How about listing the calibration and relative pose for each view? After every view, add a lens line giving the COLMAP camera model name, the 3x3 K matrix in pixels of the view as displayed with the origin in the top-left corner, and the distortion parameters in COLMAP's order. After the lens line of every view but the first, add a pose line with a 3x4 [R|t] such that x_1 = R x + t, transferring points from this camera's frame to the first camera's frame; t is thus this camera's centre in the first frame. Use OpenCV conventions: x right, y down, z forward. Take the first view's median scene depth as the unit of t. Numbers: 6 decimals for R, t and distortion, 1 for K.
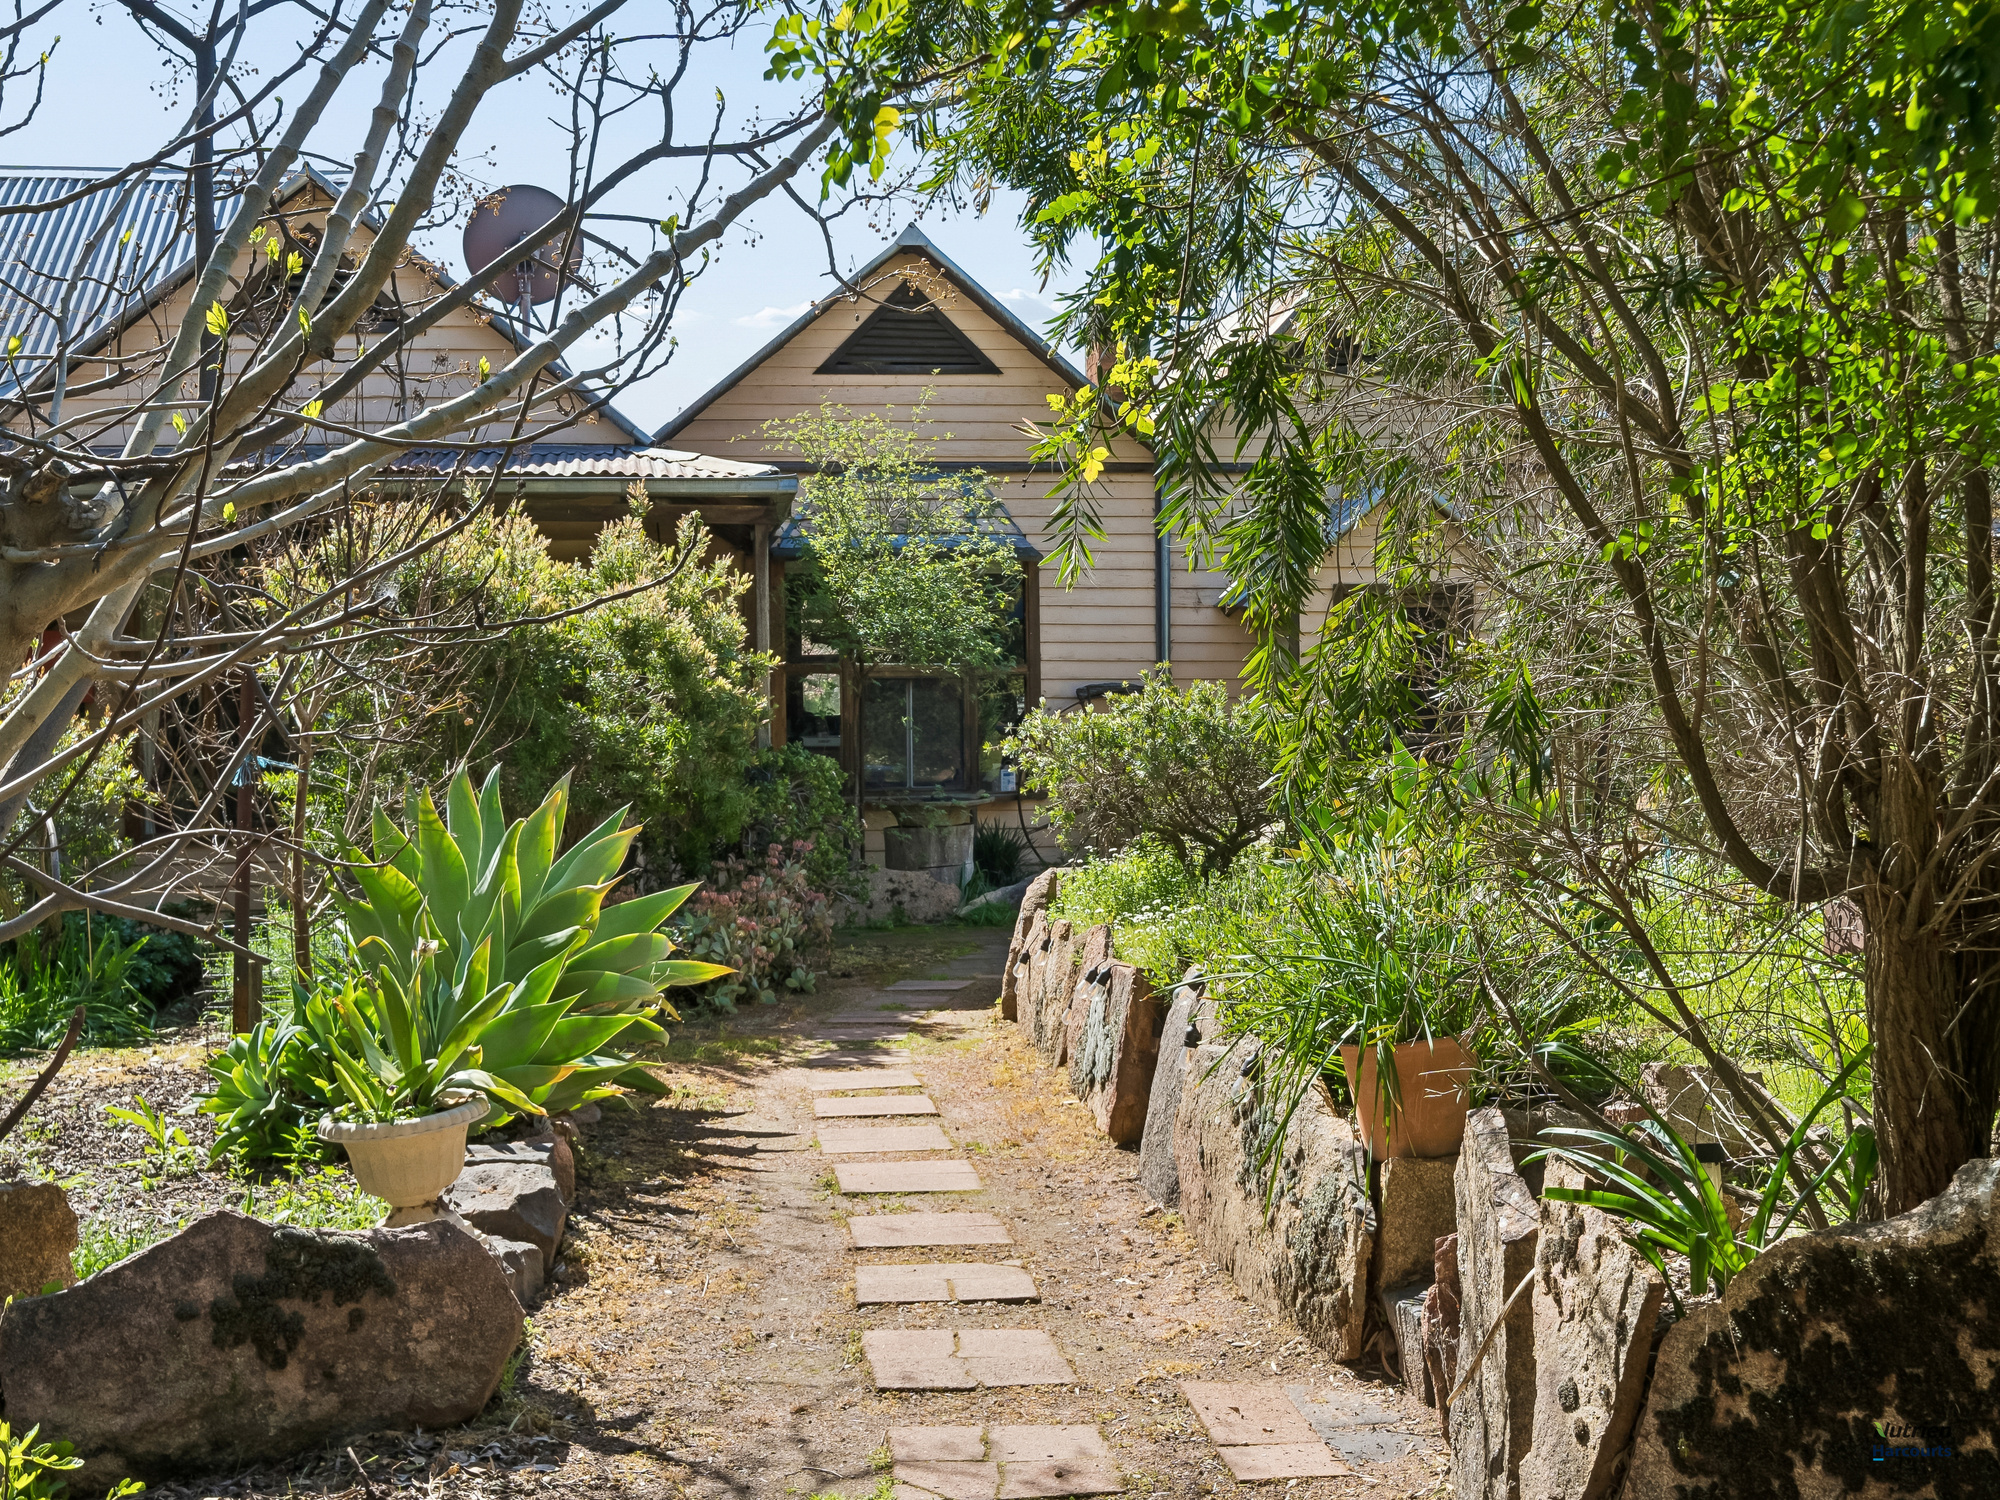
lens RADIAL K [[2105.2, 0, 1000.0], [0, 2105.2, 750.0], [0, 0, 1]] dist [0.001501, 0.000084]
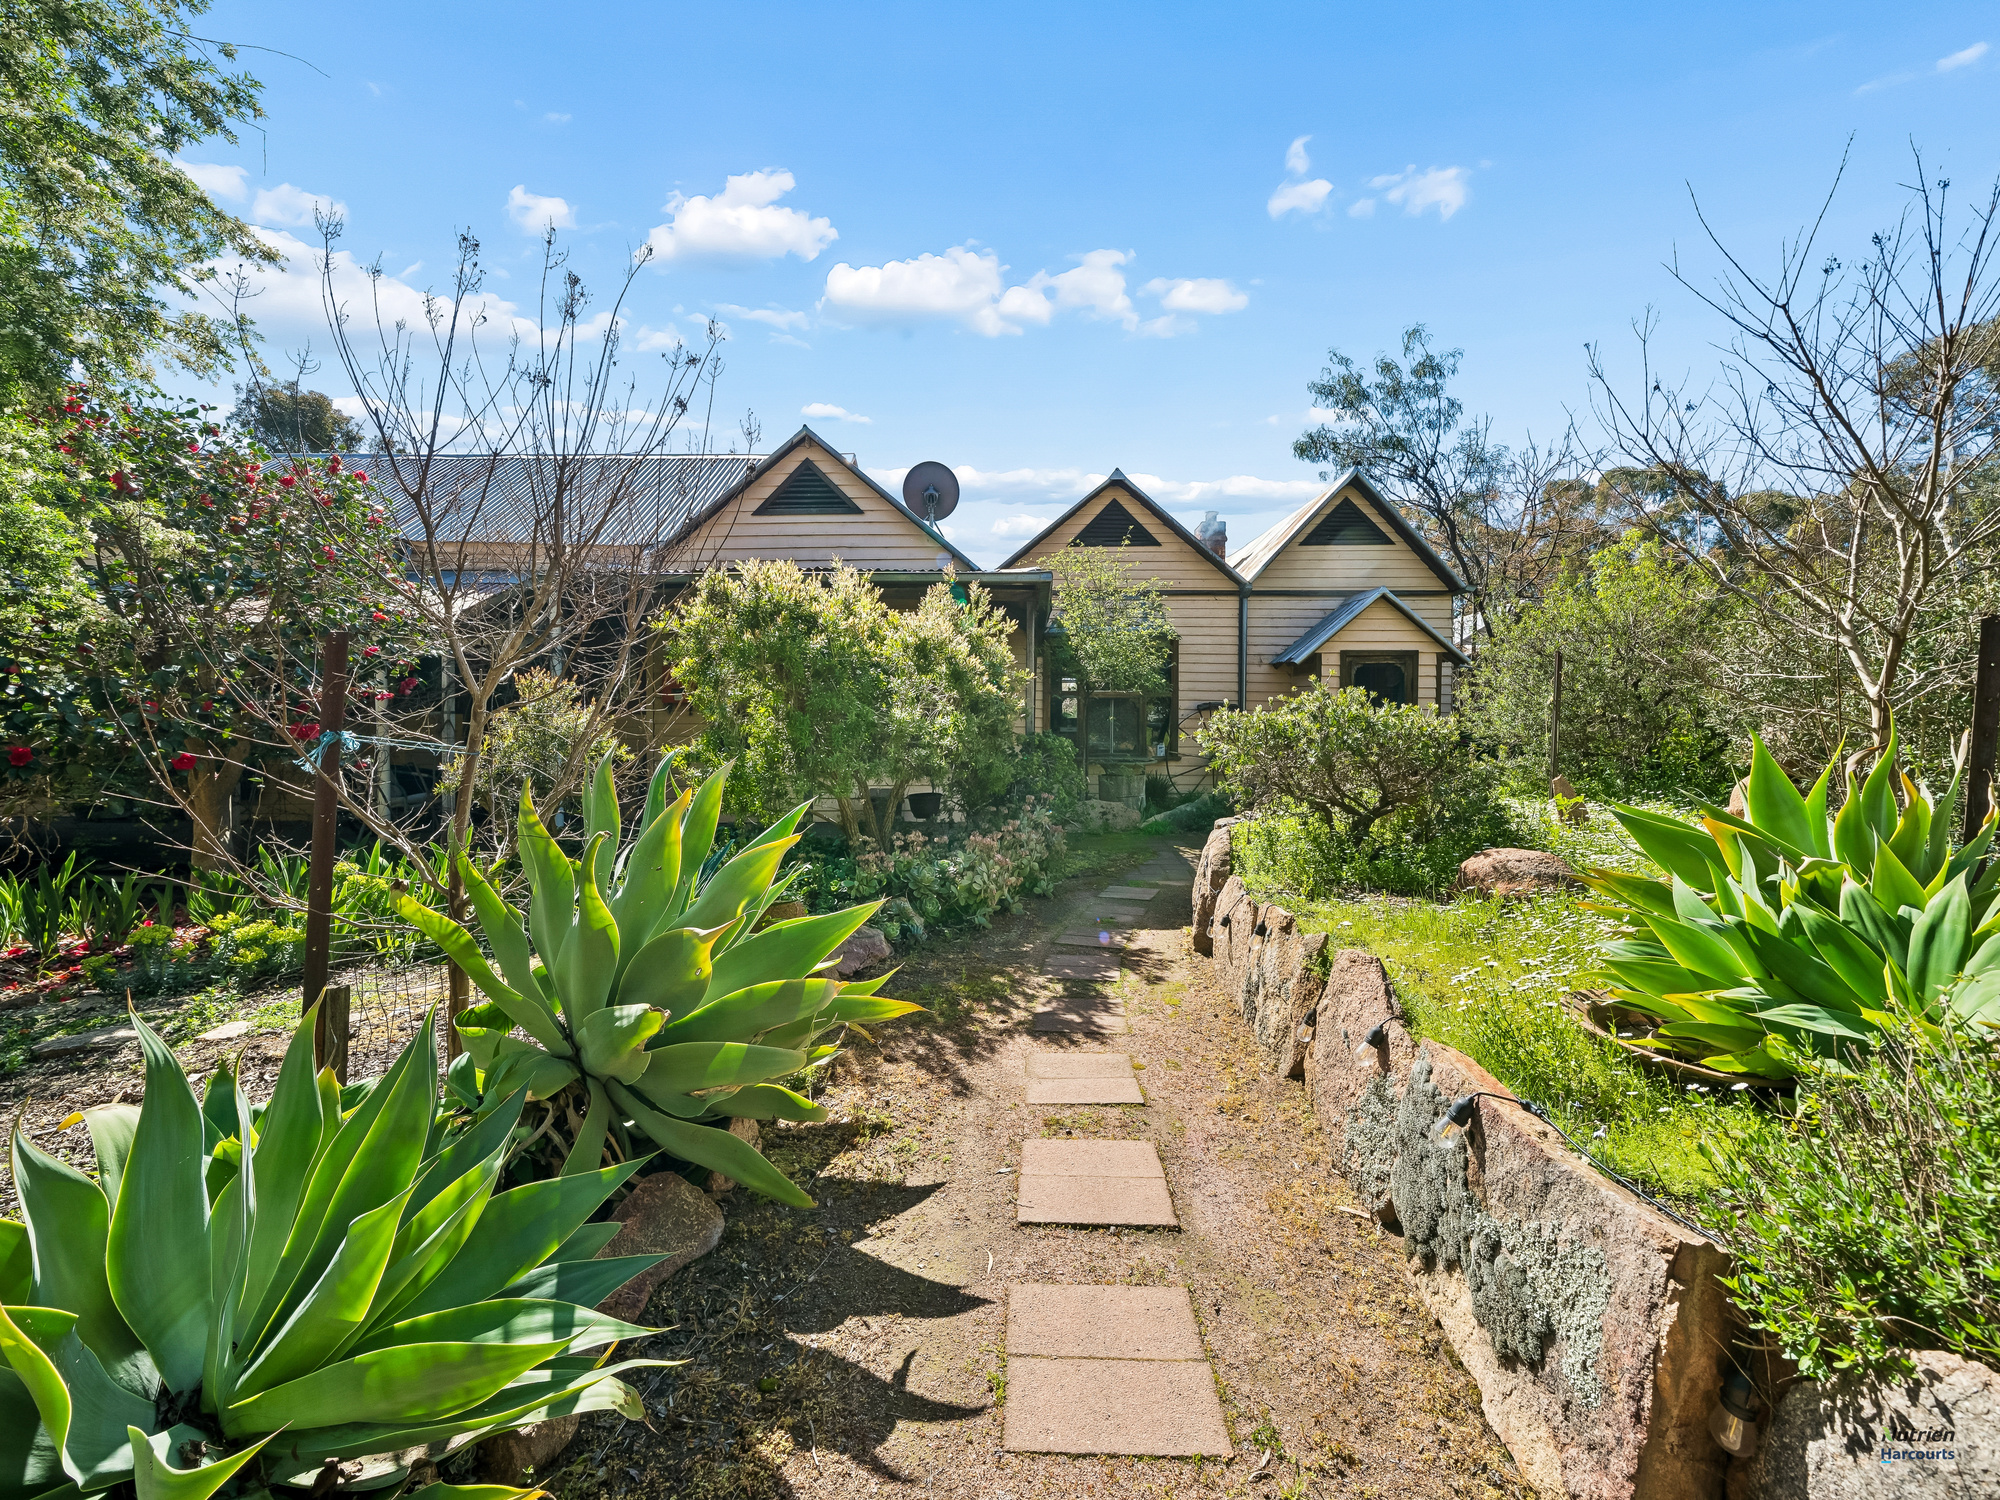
lens RADIAL K [[709.2, 0, 1000.0], [0, 709.2, 750.0], [0, 0, 1]] dist [-0.000096, -0.000002]
pose [[0.982145, 0.021675, -0.186870, -0.031481], [-0.016839, 0.999482, 0.027427, -0.002626], [0.187368, -0.023791, 0.982002, 0.485249]]
